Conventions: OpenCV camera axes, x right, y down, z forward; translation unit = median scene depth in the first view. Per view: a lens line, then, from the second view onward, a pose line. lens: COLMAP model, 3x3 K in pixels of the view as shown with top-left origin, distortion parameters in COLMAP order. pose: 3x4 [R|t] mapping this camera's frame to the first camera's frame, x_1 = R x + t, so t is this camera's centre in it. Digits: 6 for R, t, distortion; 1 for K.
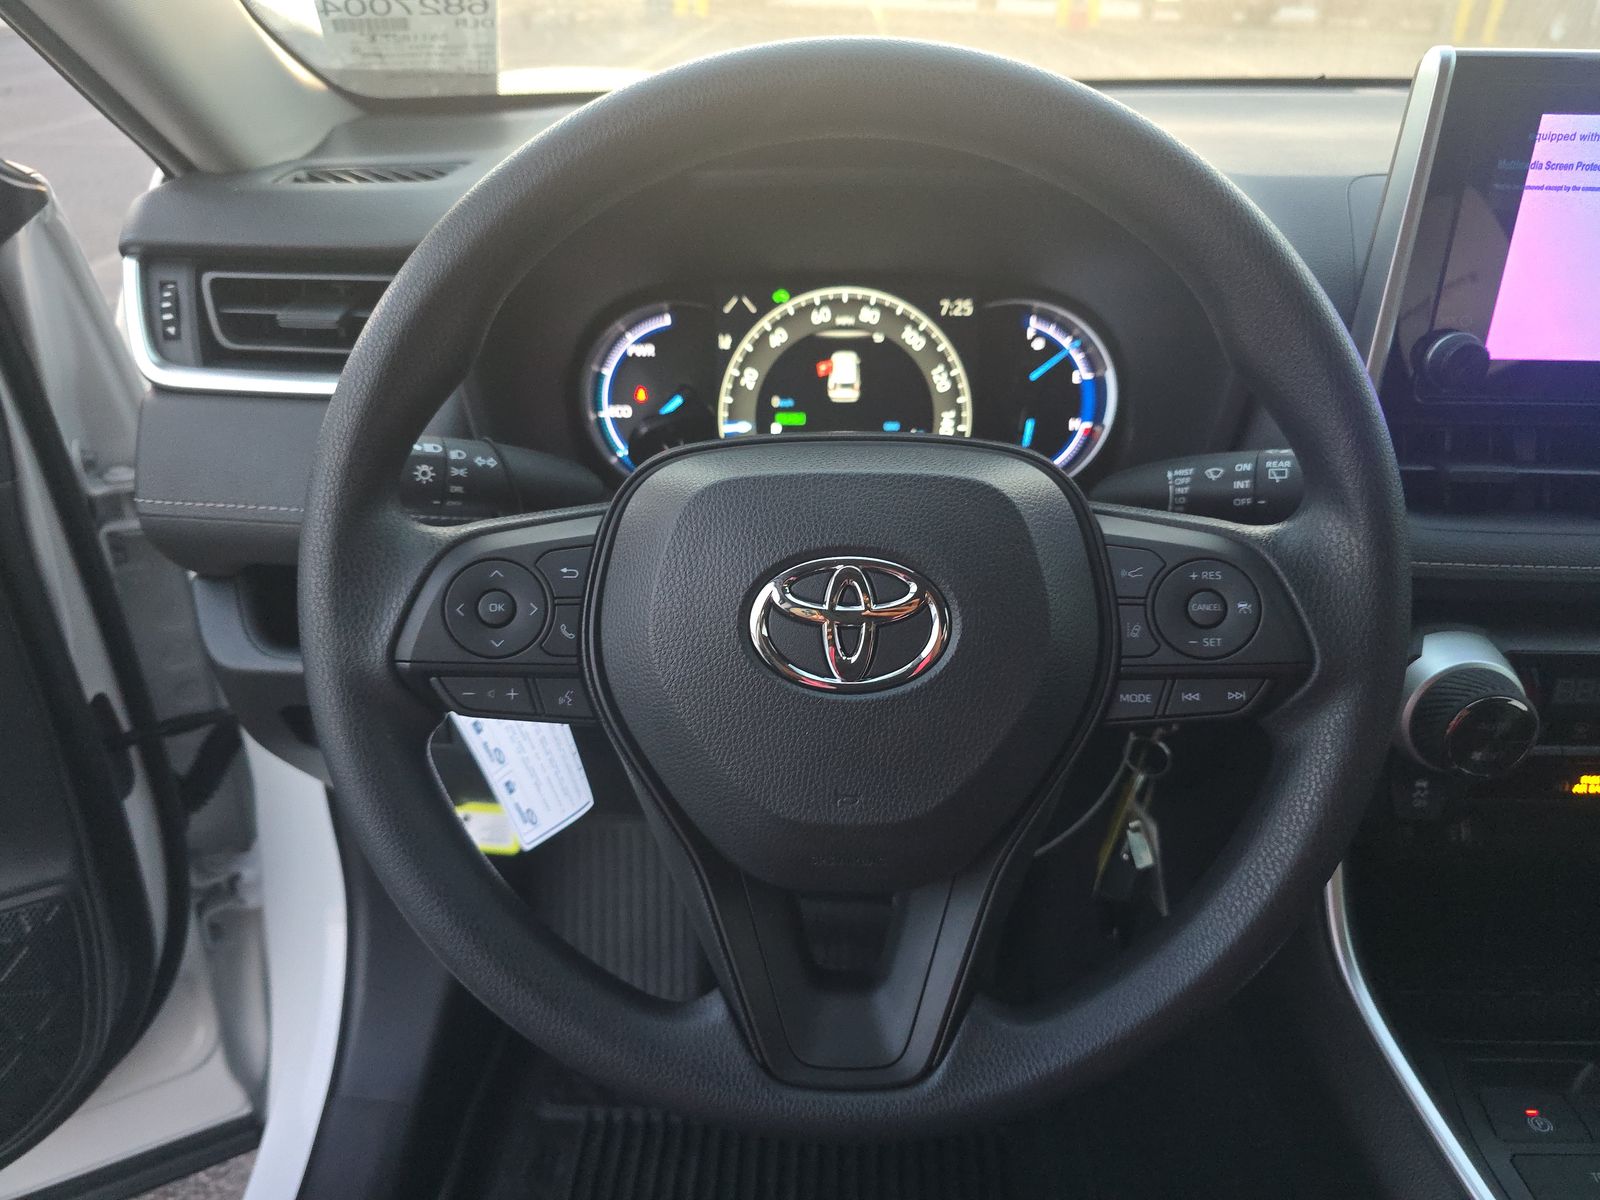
lens RADIAL K [[1072.3, 0, 834.9], [0, 1072.3, 665.3], [0, 0, 1]] dist [0.004935, -0.016090]
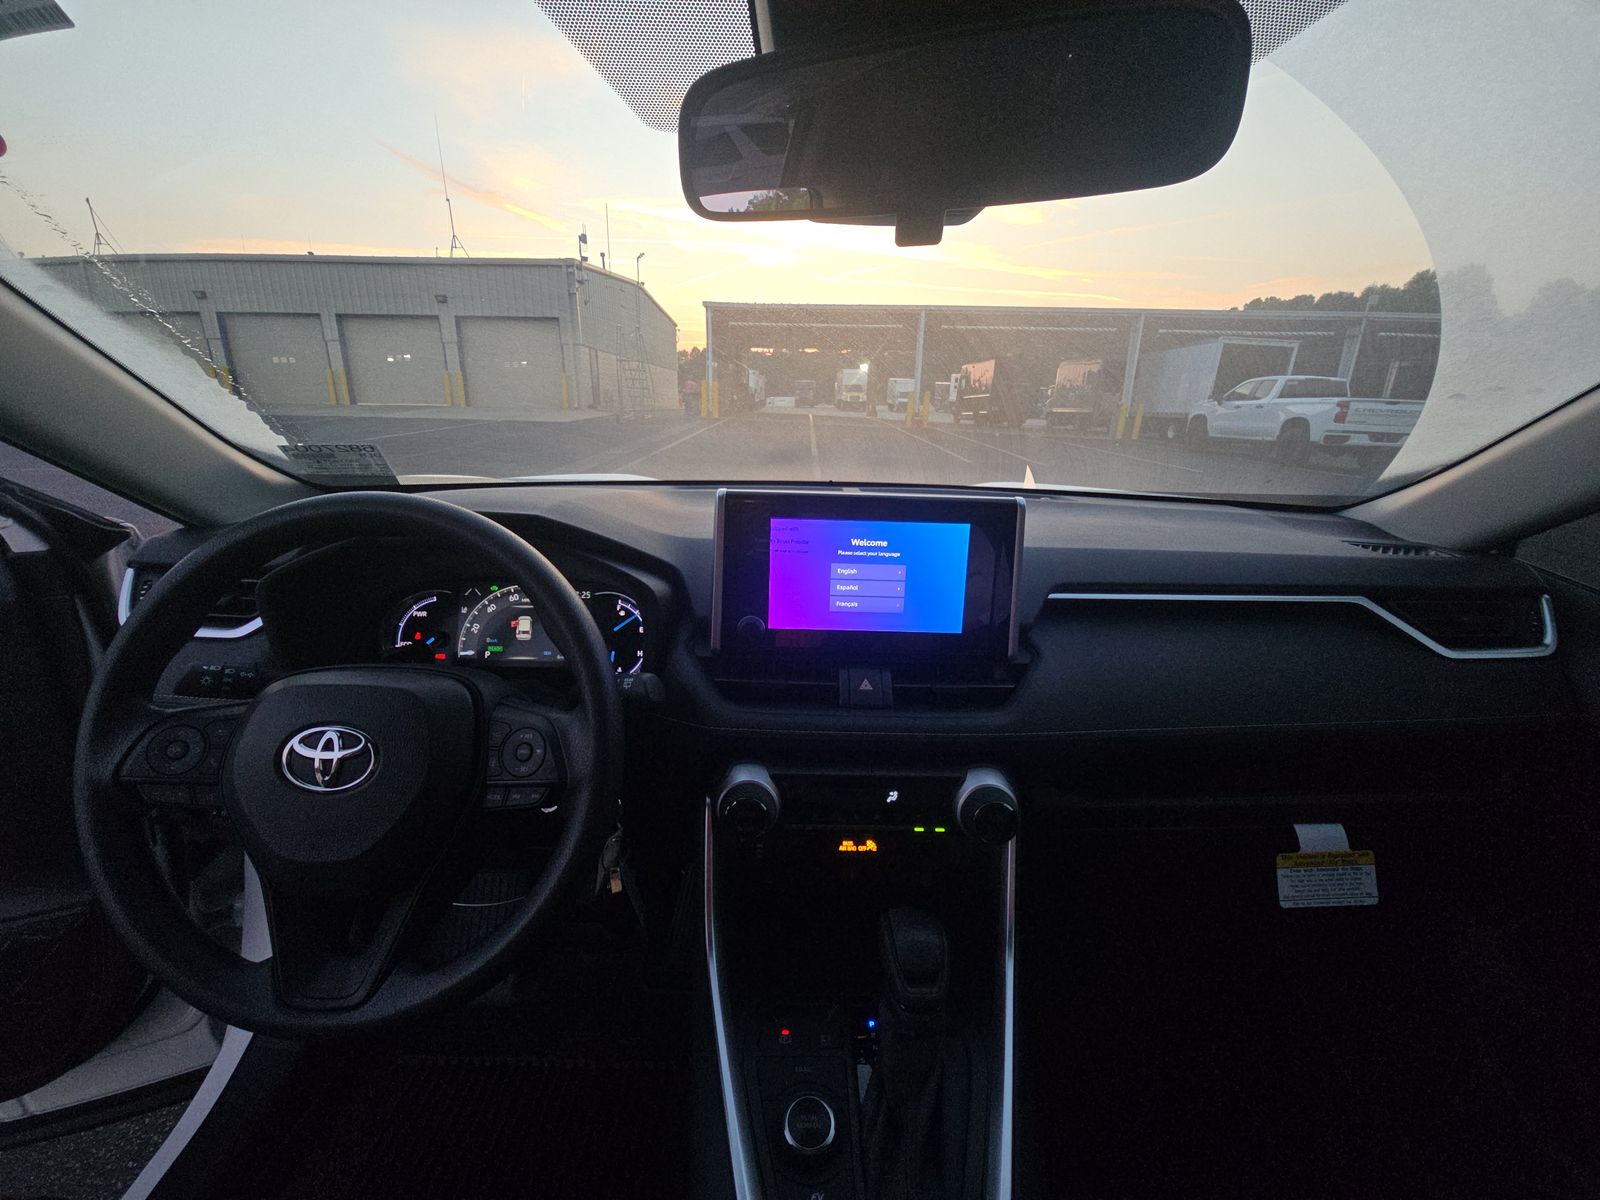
lens RADIAL K [[648.7, 0, 836.4], [0, 648.7, 642.0], [0, 0, 1]] dist [-0.000971, 0.000351]
pose [[0.999660, 0.010199, 0.024018, 0.550628], [-0.005054, 0.978694, -0.205261, -0.004882], [-0.025599, 0.205070, 0.978413, -0.164018]]
